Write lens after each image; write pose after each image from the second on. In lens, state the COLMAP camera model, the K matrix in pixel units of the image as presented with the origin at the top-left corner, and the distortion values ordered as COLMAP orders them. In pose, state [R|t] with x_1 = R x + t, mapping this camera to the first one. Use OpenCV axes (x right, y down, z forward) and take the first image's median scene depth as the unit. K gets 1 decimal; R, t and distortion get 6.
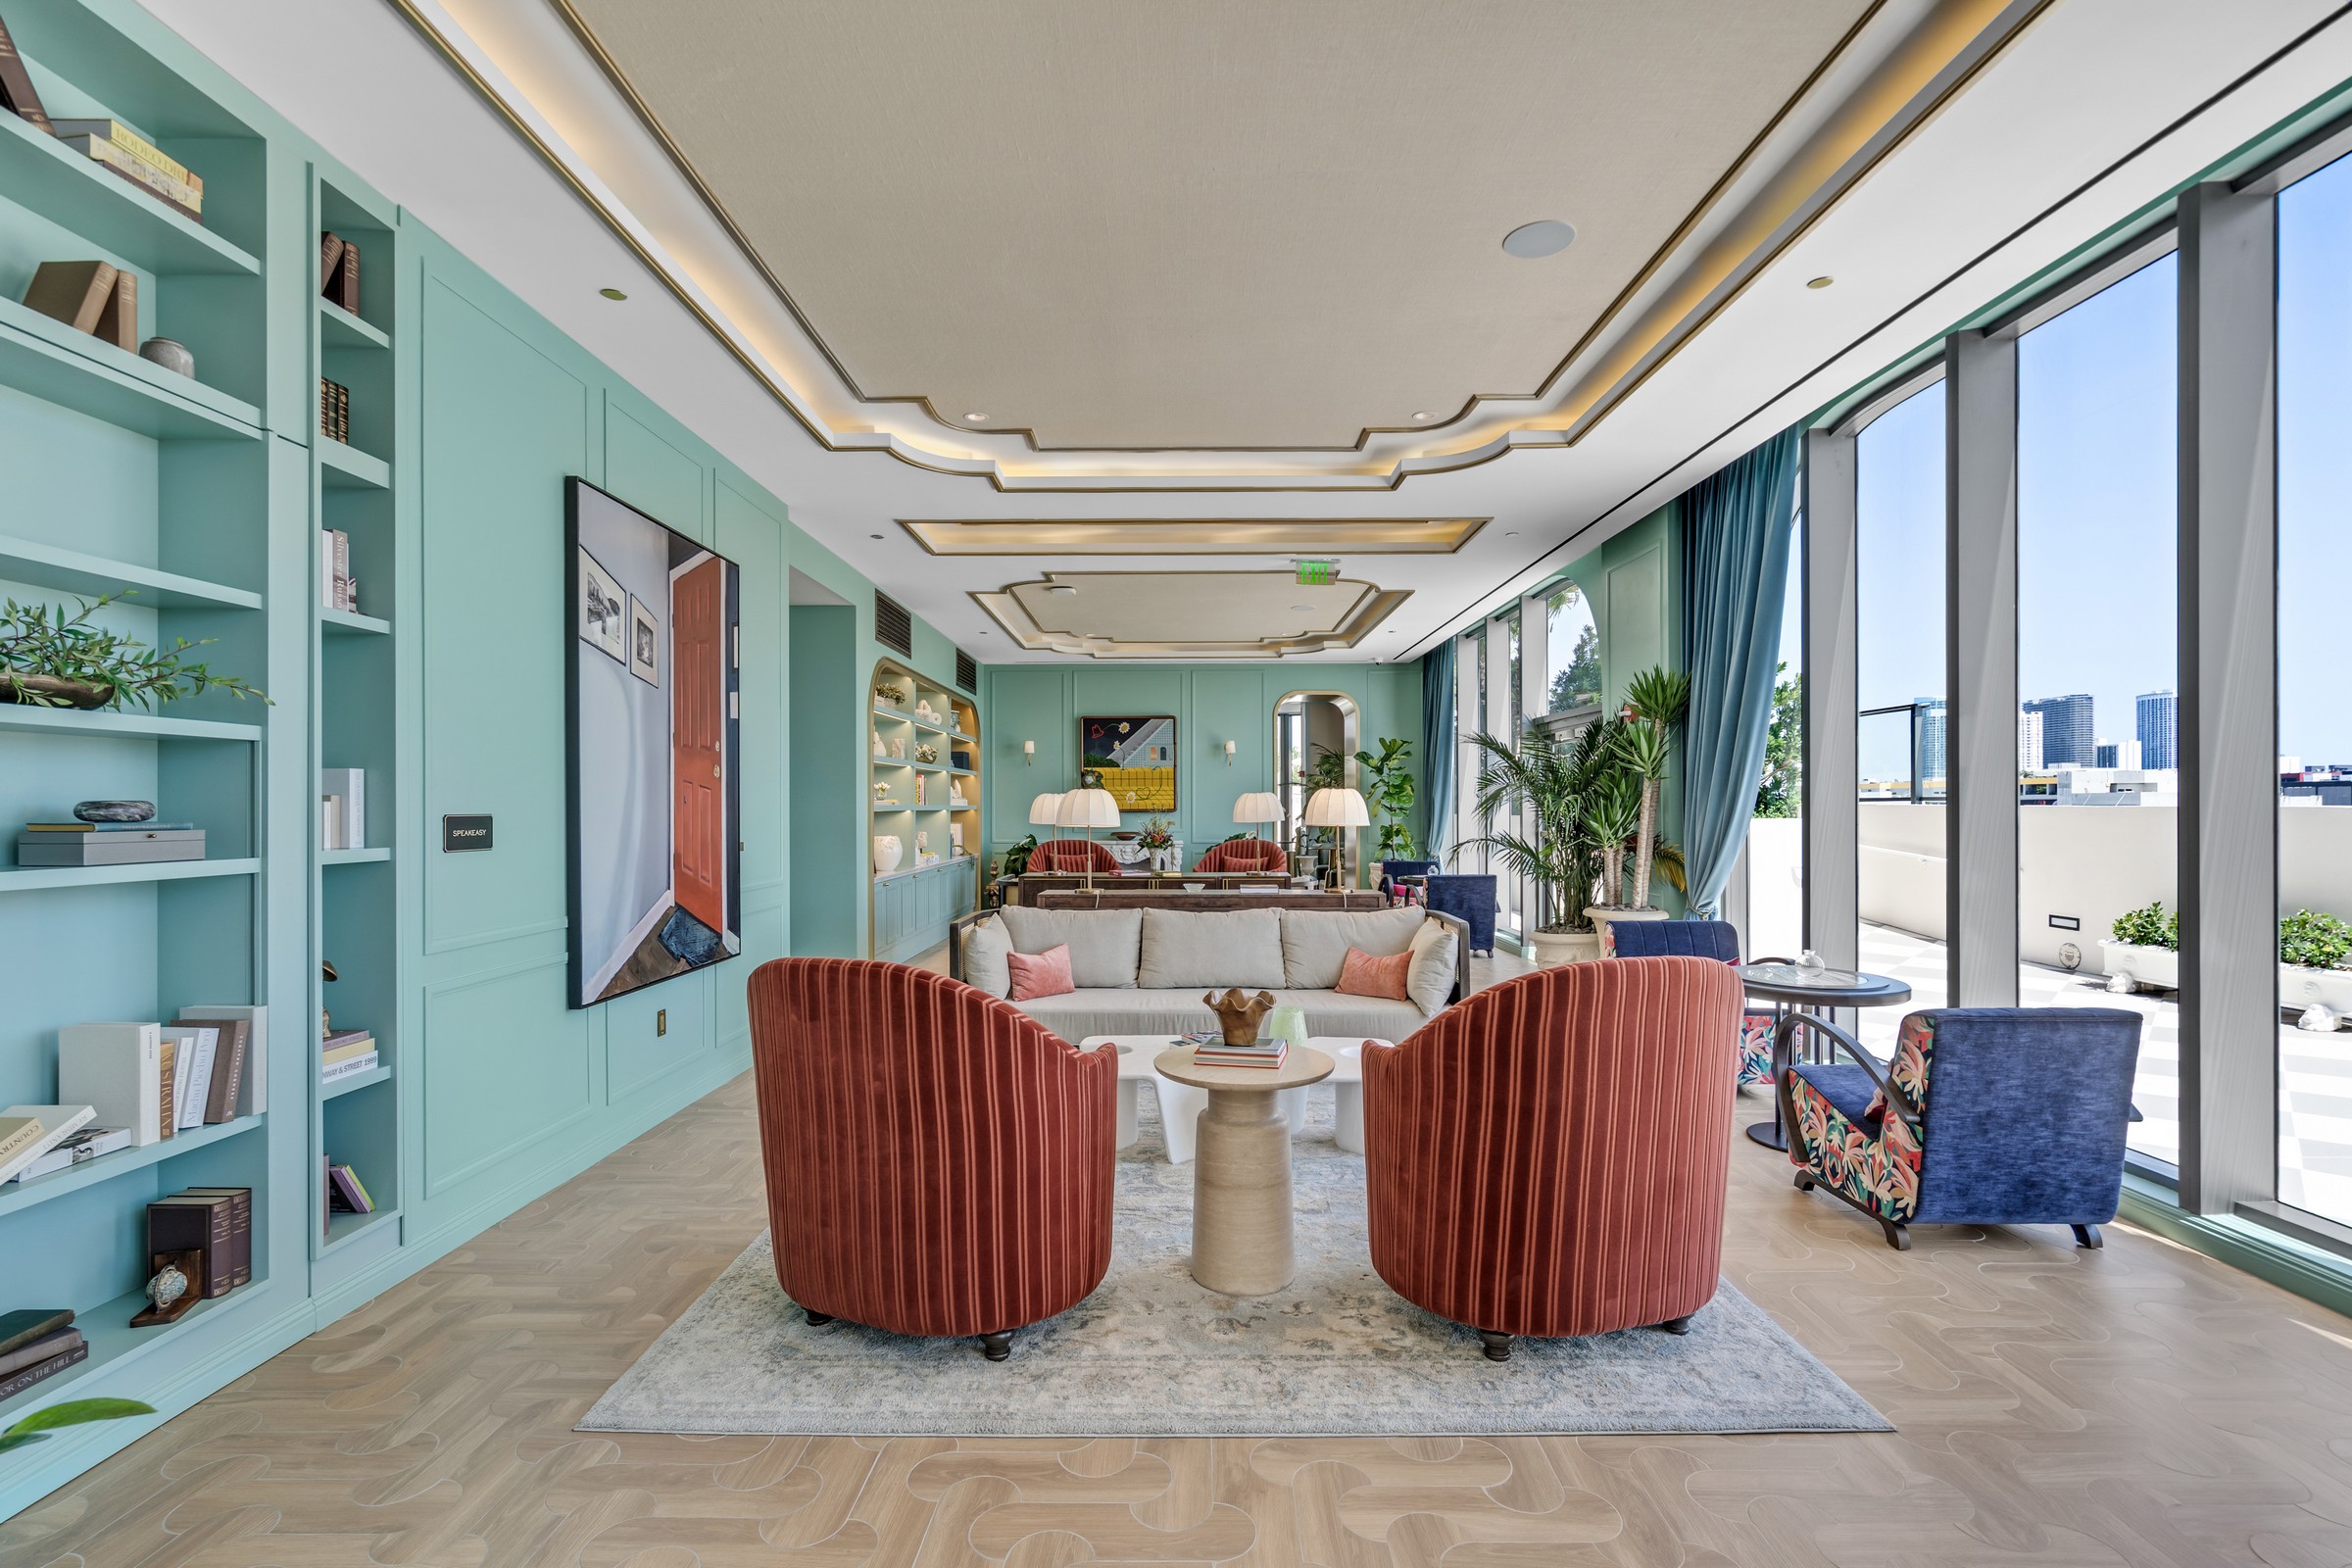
lens RADIAL K [[1073.9, 0, 1174.4], [0, 1073.9, 797.3], [0, 0, 1]] dist [0.001199, 0.000261]
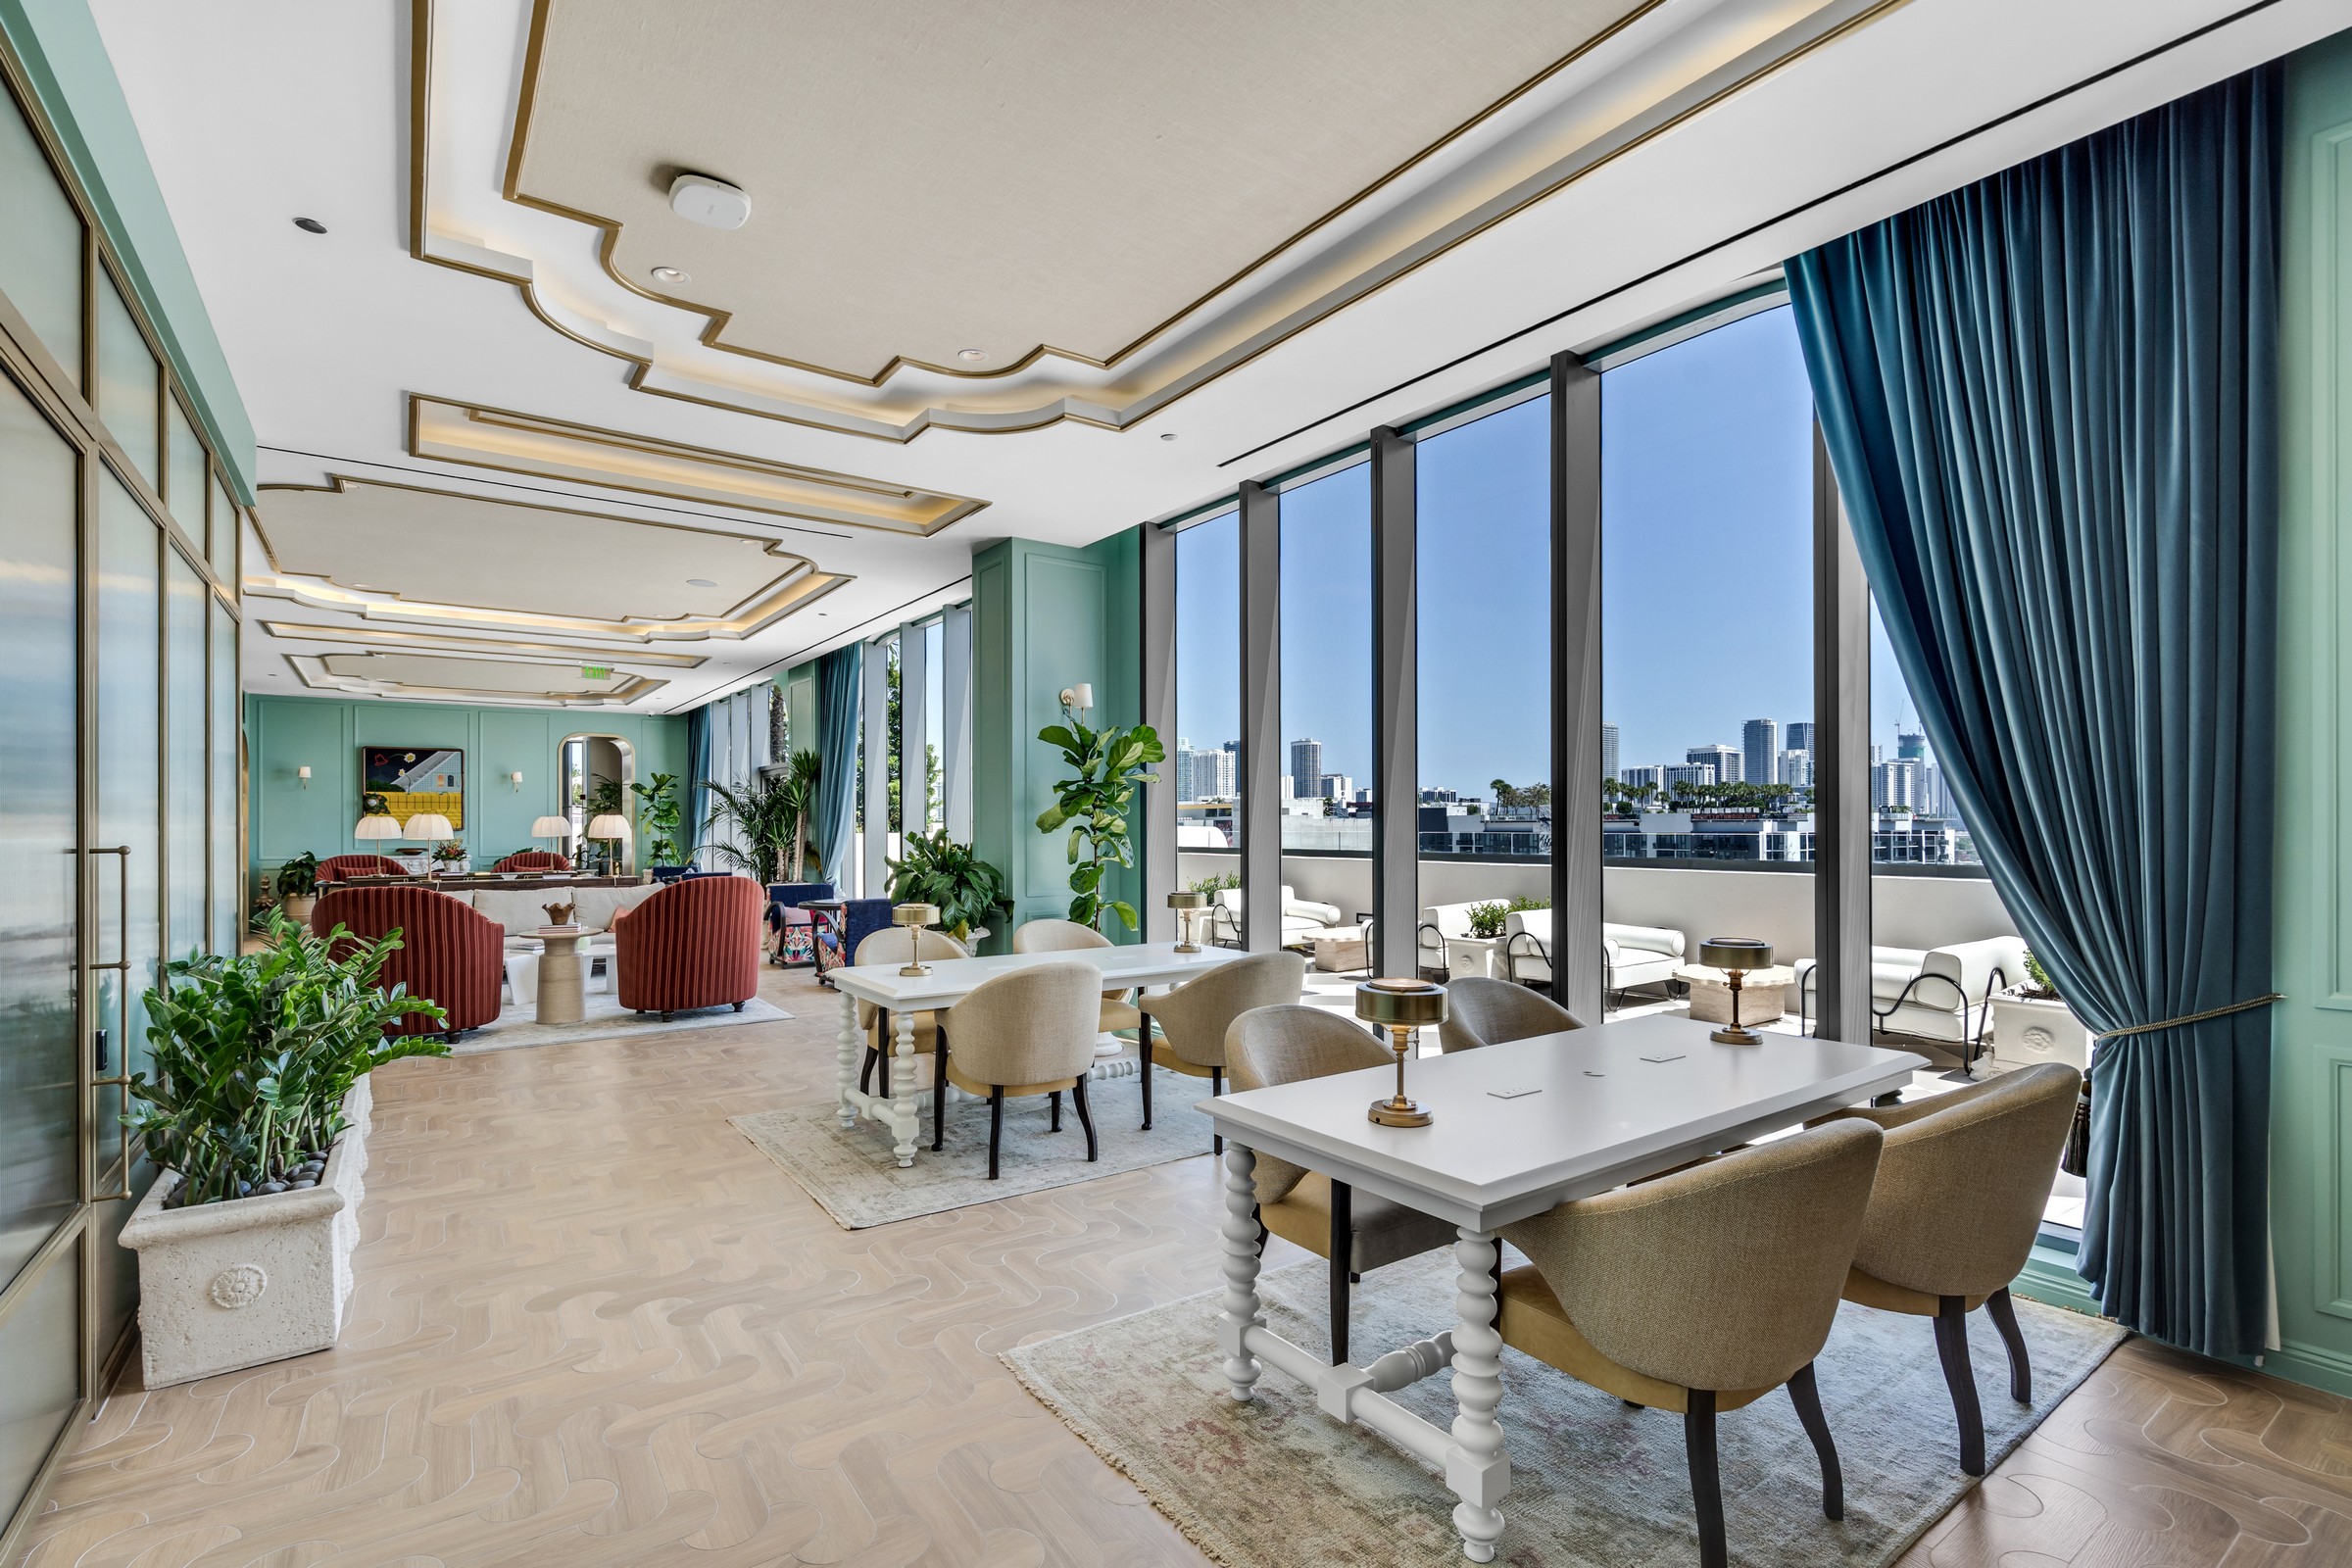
lens RADIAL K [[1073.9, 0, 1166.2], [0, 1073.9, 821.6], [0, 0, 1]] dist [0.001199, 0.000261]
pose [[0.815409, 0.000238, 0.578885, -0.055505], [-0.003192, 0.999987, 0.004085, -0.003960], [-0.578876, -0.005179, 0.815399, -0.433897]]
